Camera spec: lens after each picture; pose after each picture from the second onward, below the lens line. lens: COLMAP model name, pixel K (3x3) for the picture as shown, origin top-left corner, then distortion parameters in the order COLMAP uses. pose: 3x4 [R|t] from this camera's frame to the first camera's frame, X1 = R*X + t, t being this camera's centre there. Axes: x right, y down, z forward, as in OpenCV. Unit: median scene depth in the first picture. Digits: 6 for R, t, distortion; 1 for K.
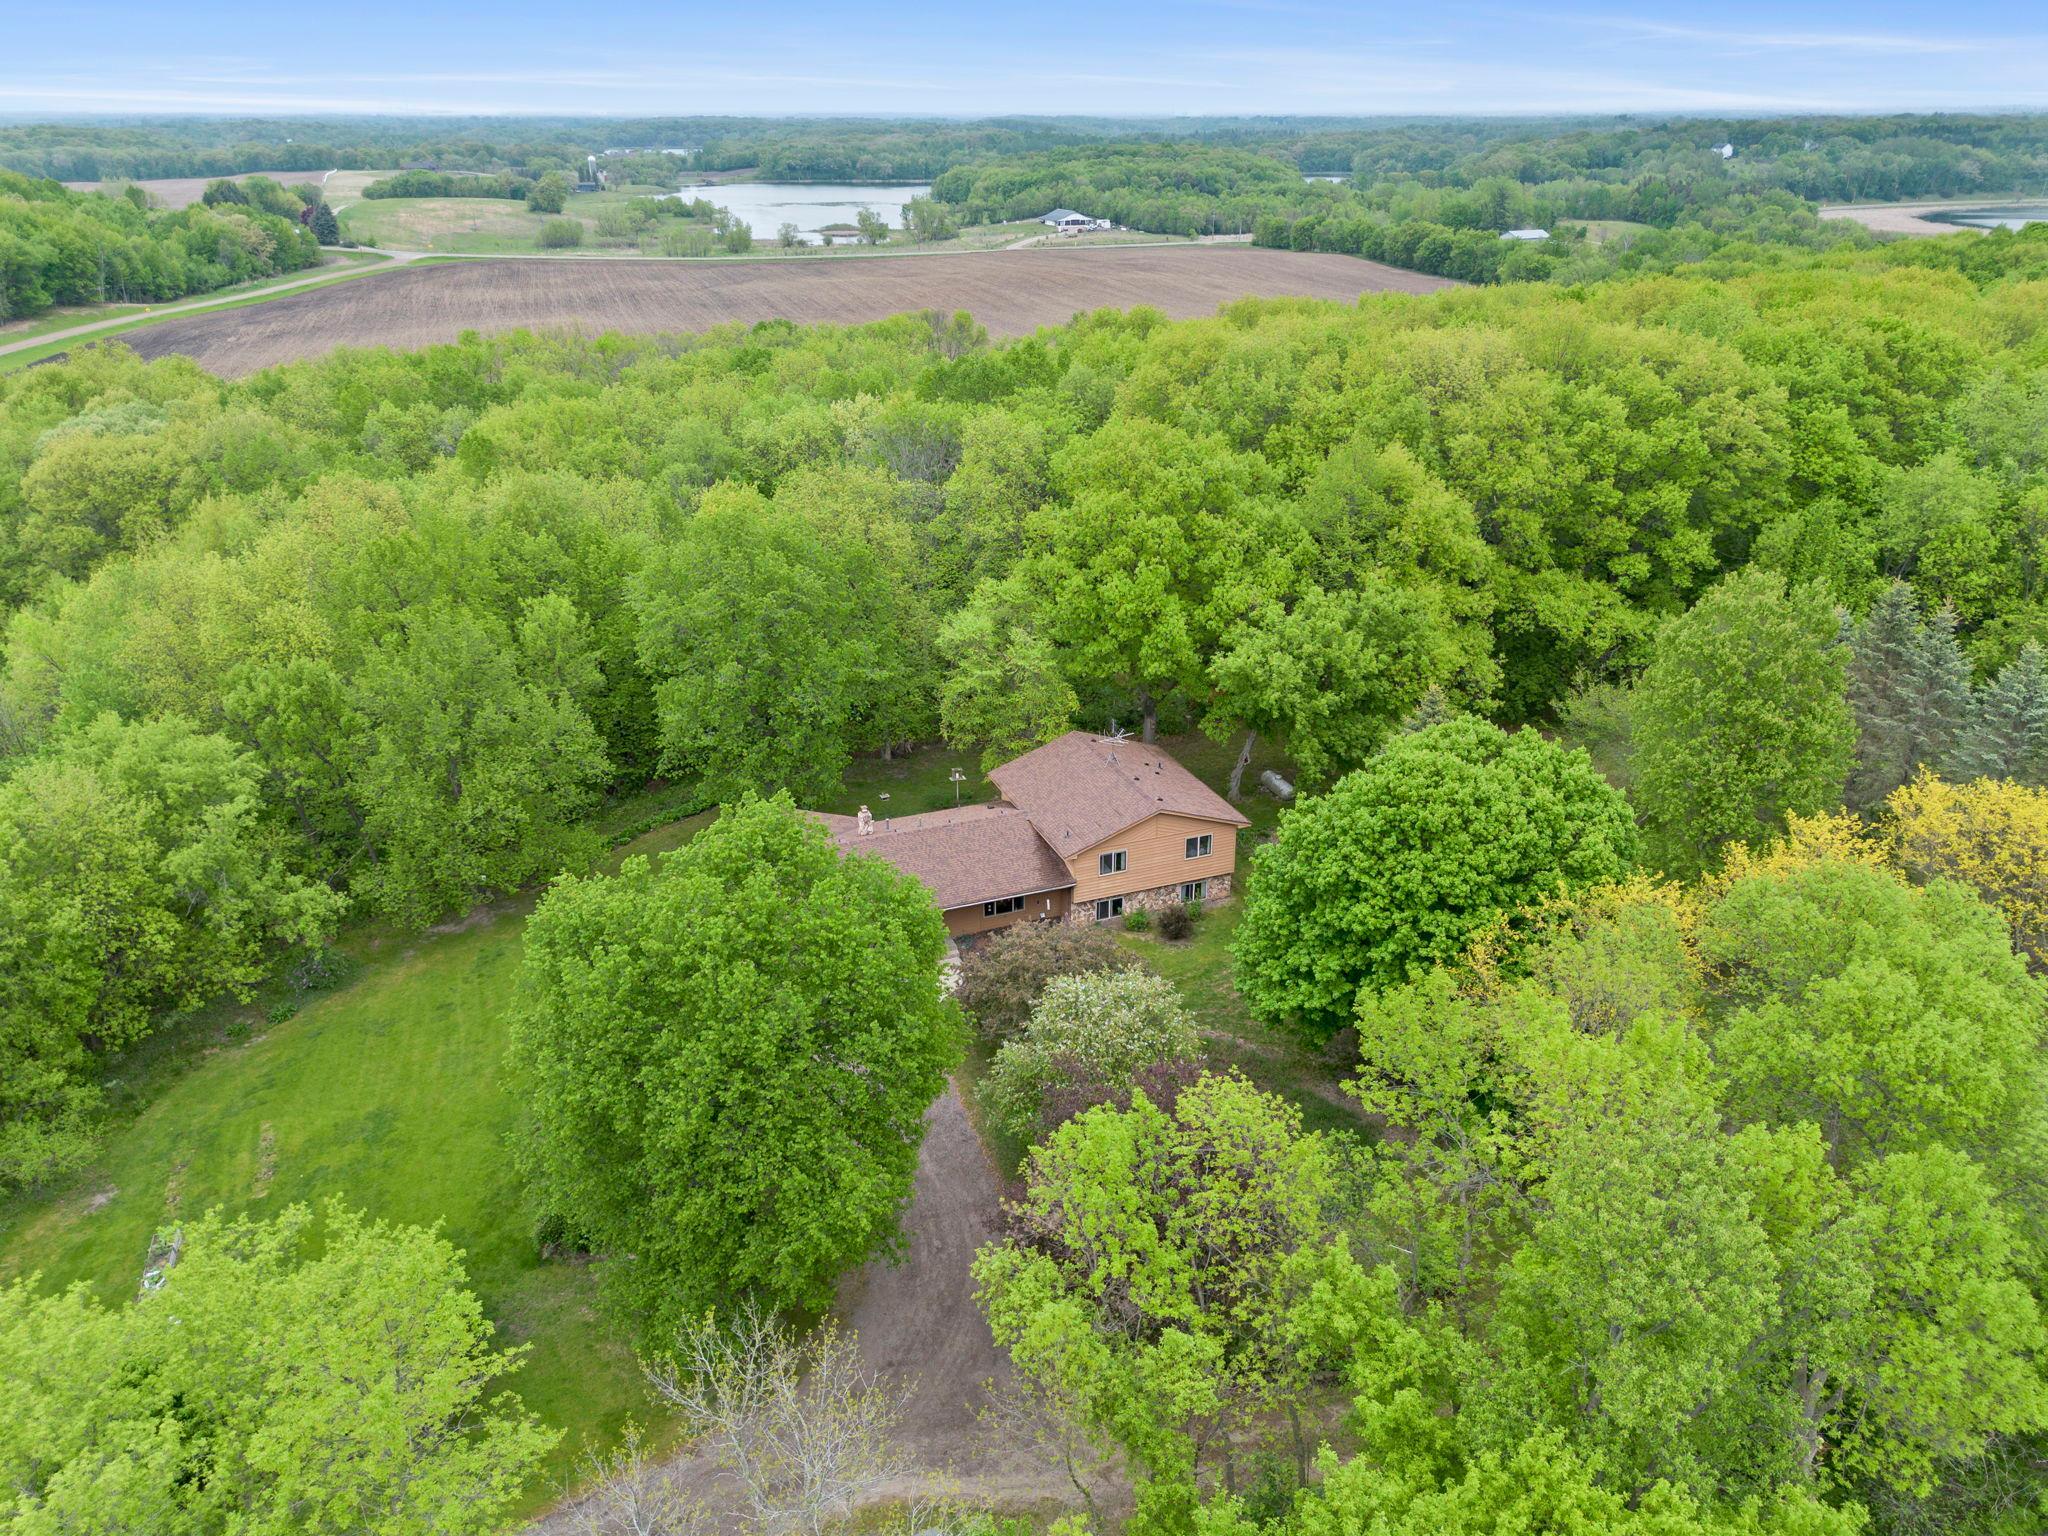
lens RADIAL K [[1493.2, 0, 1031.0], [0, 1493.2, 745.6], [0, 0, 1]] dist [0.068544, -0.060746]
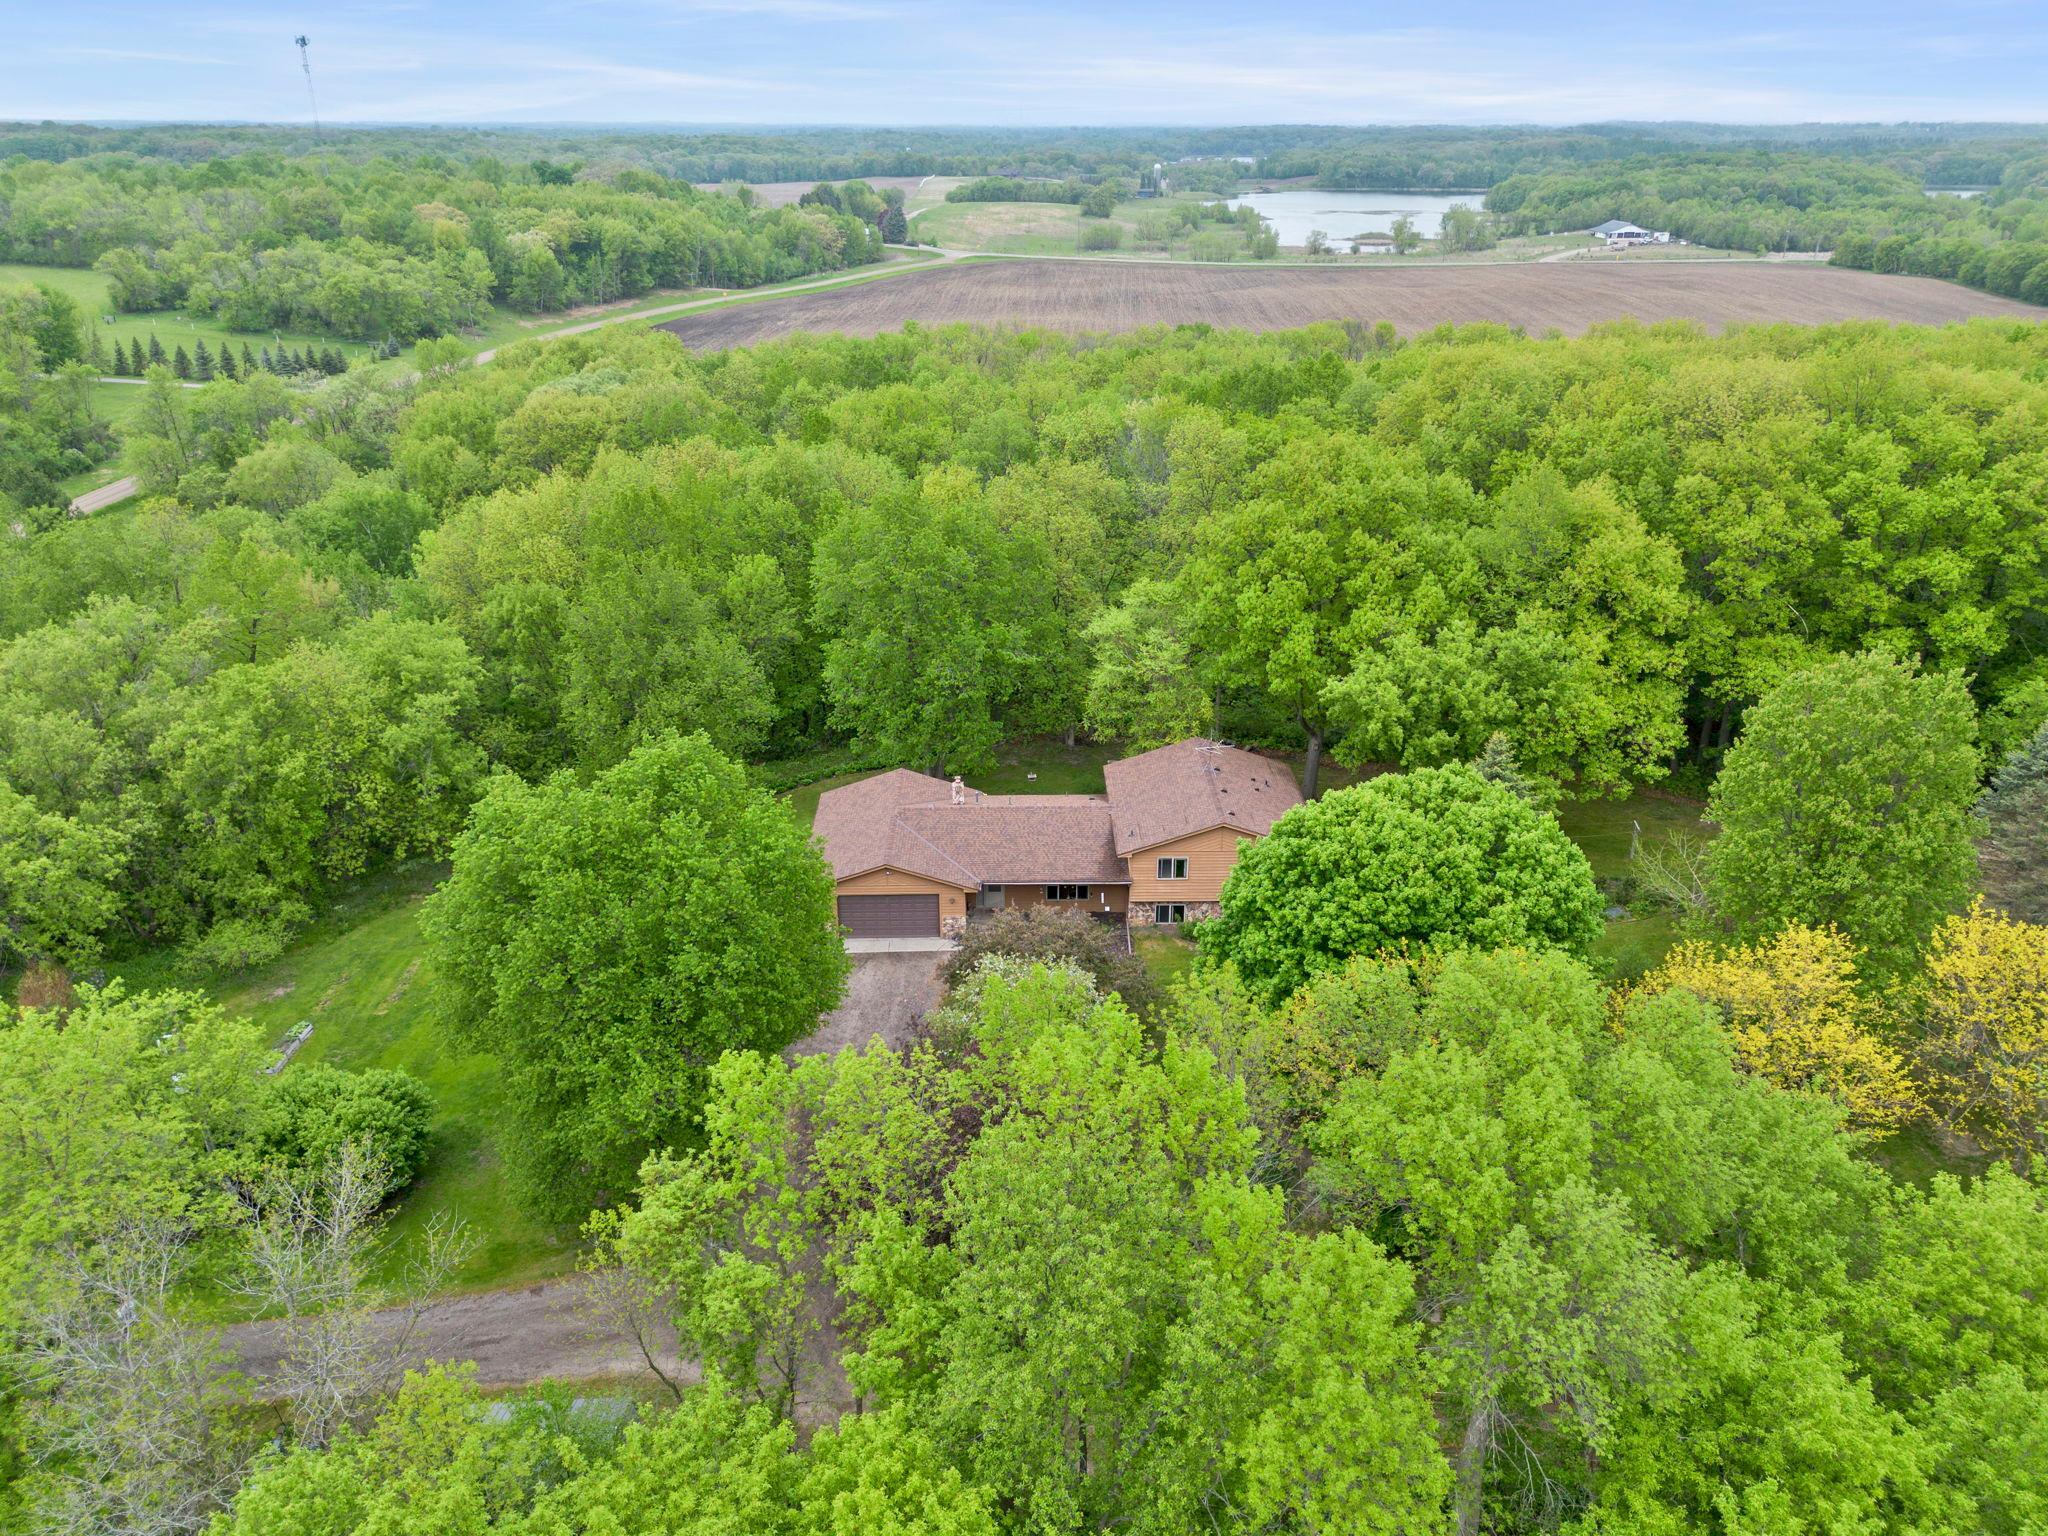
lens RADIAL K [[1475.0, 0, 1030.7], [0, 1475.0, 759.8], [0, 0, 1]] dist [0.066624, -0.057602]
pose [[0.936336, 0.141337, -0.321401, 0.045886], [-0.138838, 0.989836, 0.030808, -0.001890], [0.322488, 0.015776, 0.946442, 0.004596]]
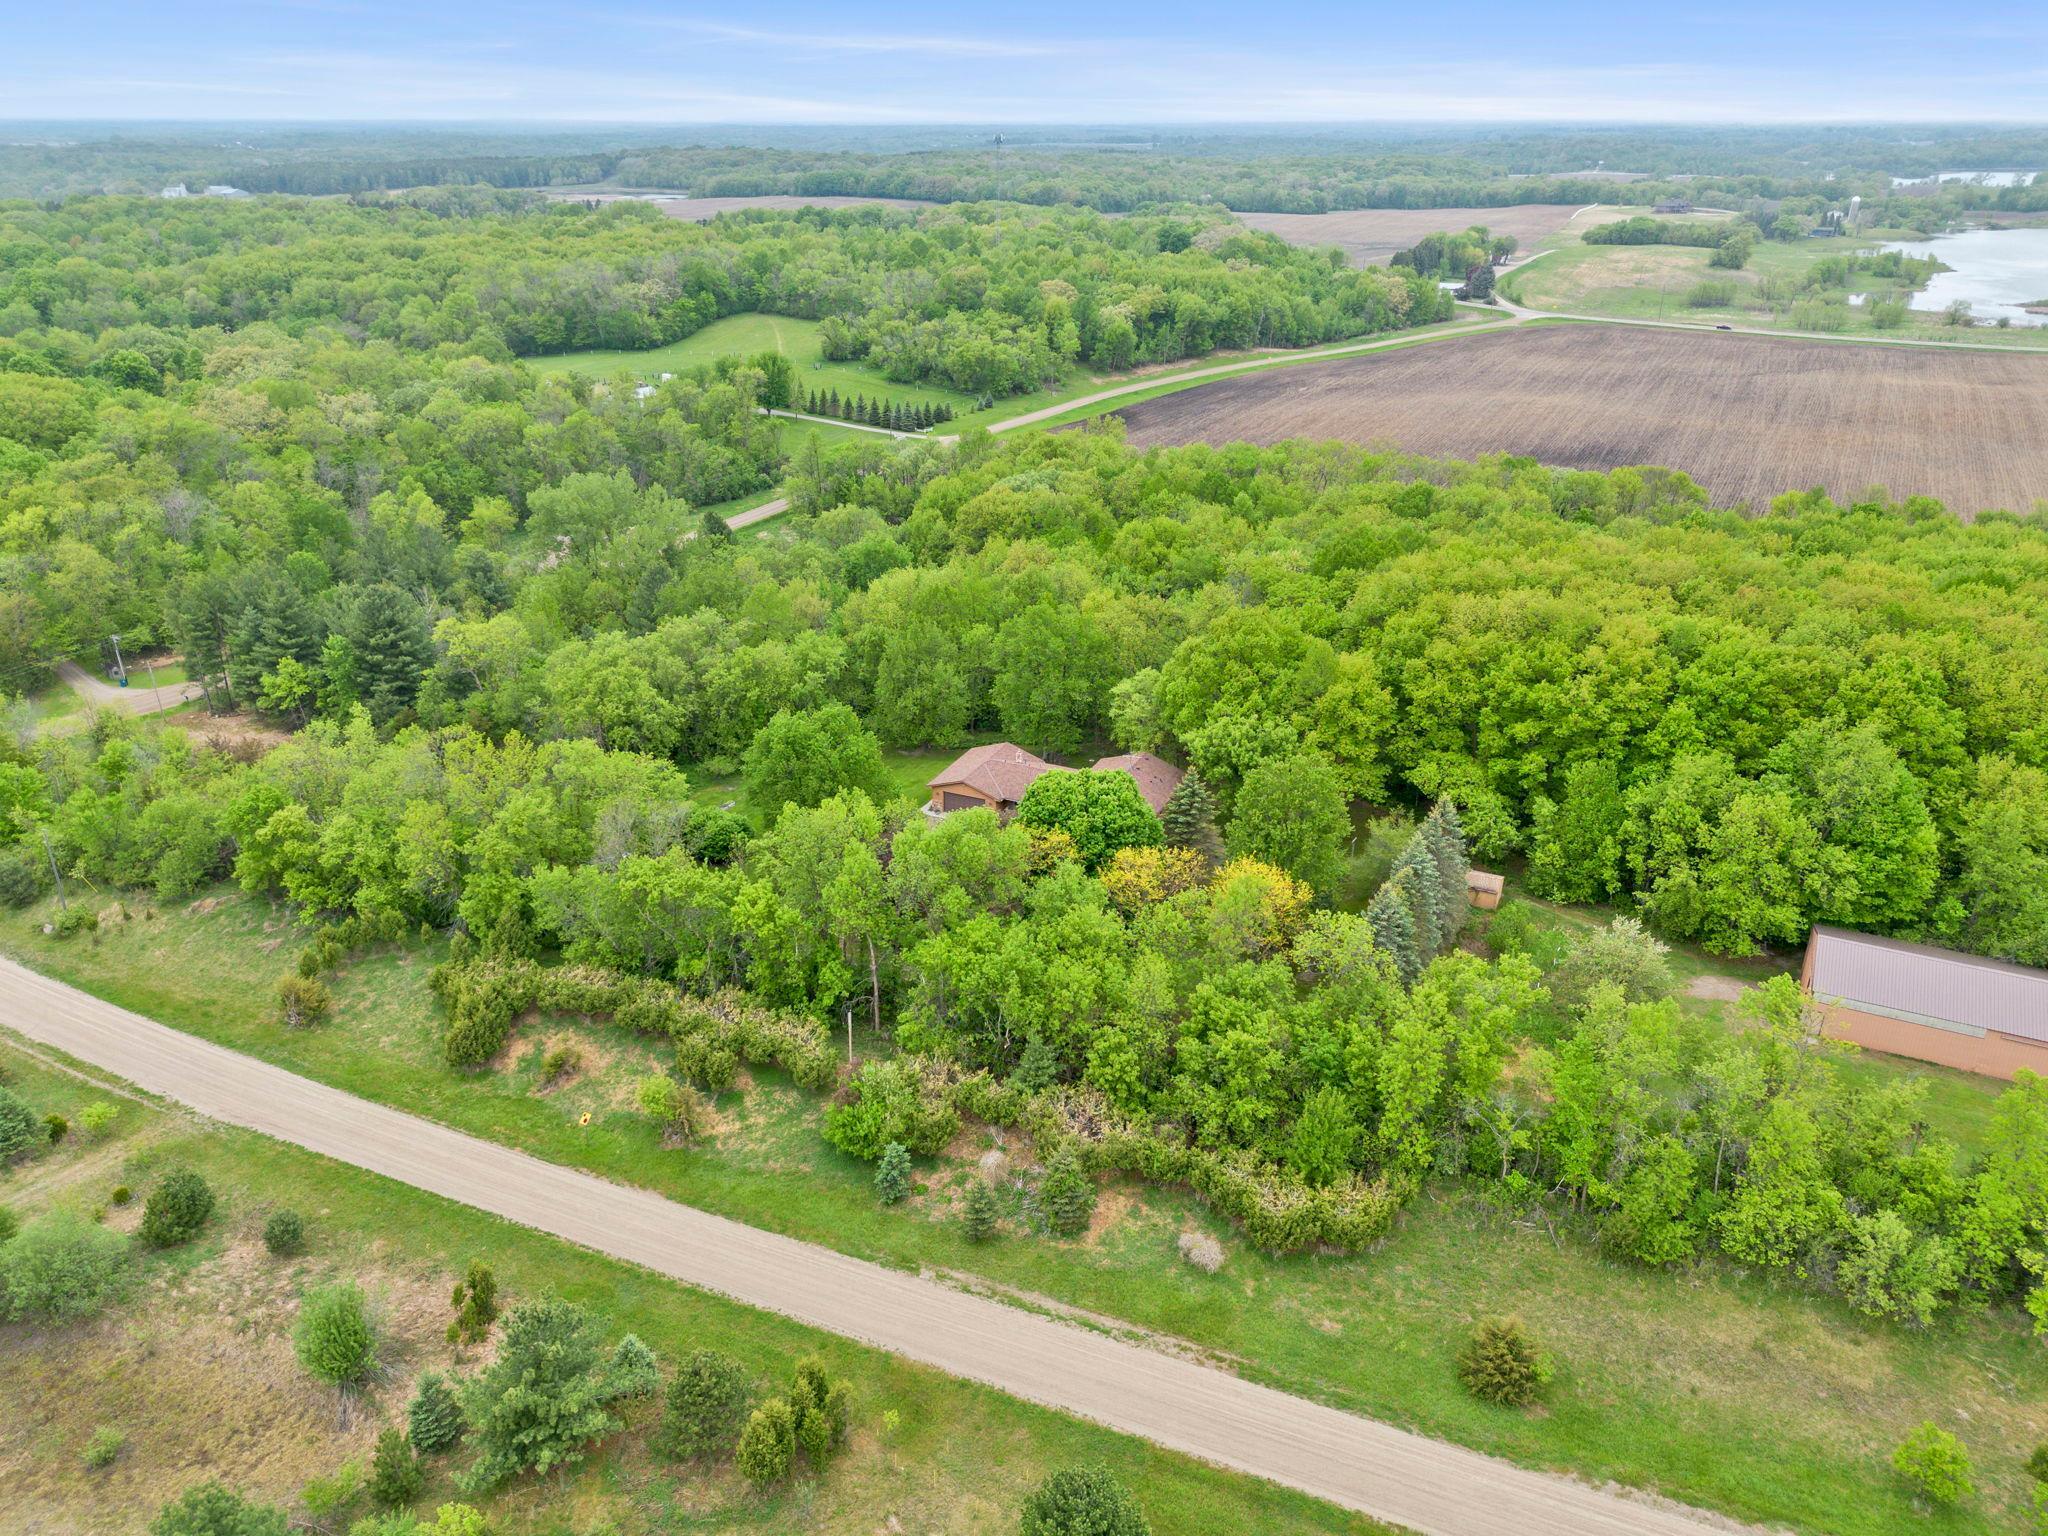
lens RADIAL K [[1486.1, 0, 1001.7], [0, 1486.1, 761.5], [0, 0, 1]] dist [0.073617, -0.065299]
pose [[0.686576, 0.293456, -0.665204, 0.224771], [-0.284572, 0.950397, 0.125554, -0.035490], [0.669053, 0.103096, 0.736029, -0.105271]]
